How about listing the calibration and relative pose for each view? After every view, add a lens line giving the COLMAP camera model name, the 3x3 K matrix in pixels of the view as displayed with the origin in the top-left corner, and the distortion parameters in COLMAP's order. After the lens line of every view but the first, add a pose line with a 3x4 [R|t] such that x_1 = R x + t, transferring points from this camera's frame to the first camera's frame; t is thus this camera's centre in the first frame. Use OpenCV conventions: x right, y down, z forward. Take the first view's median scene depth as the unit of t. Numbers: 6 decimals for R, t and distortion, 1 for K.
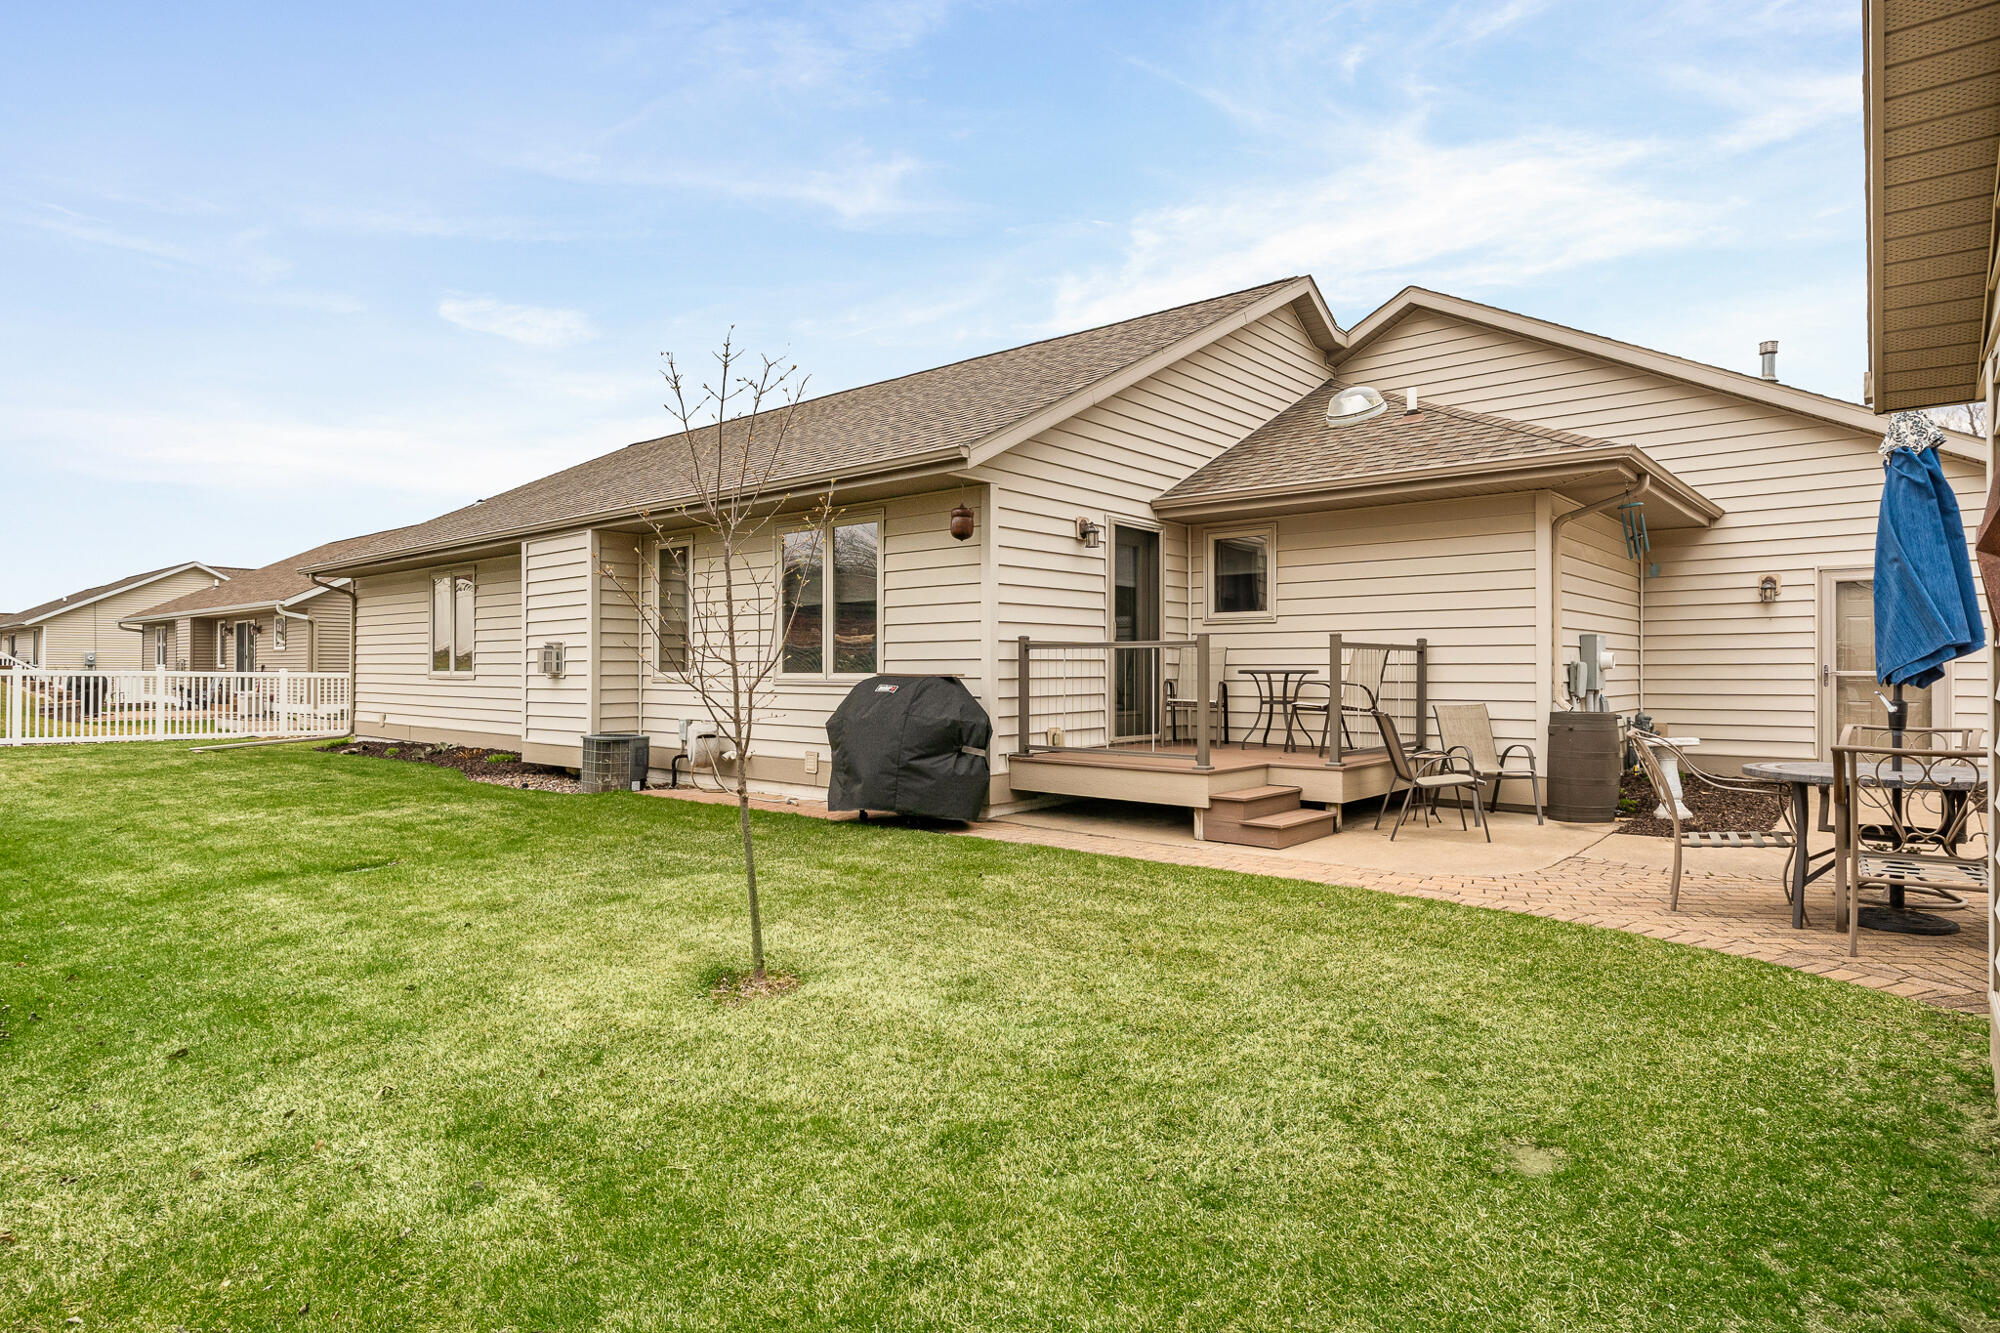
lens RADIAL K [[1106.3, 0, 1018.8], [0, 1106.3, 656.9], [0, 0, 1]] dist [-0.006073, -0.000289]
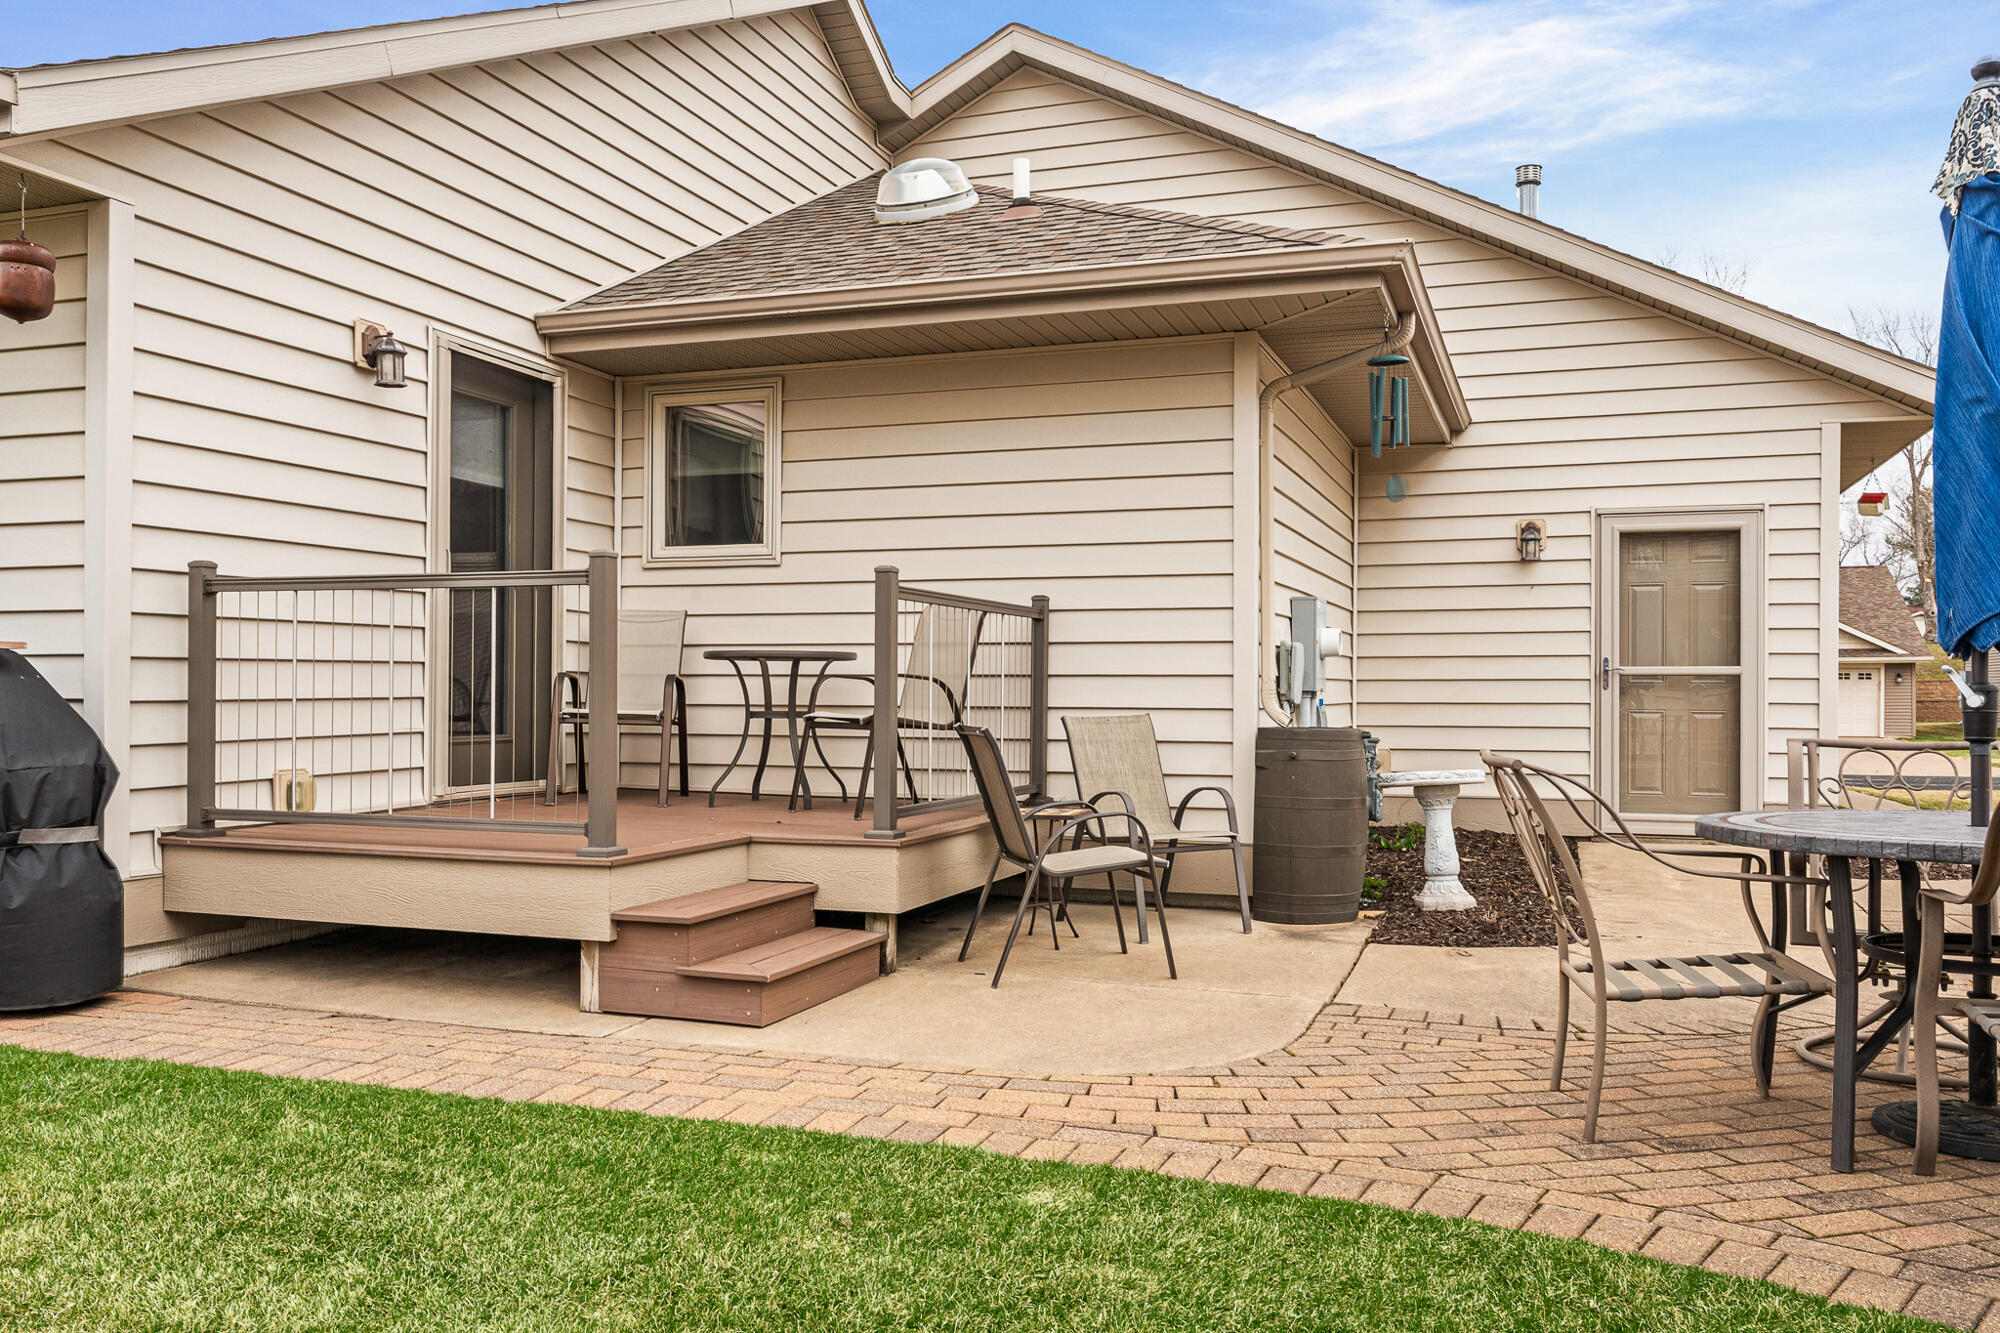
lens RADIAL K [[1476.1, 0, 1009.5], [0, 1476.1, 673.6], [0, 0, 1]] dist [-0.008452, 0.009078]
pose [[0.936399, 0.006941, 0.350868, 0.095963], [-0.006239, 0.999976, -0.003132, 0.024556], [-0.350882, 0.000744, 0.936420, 0.326366]]
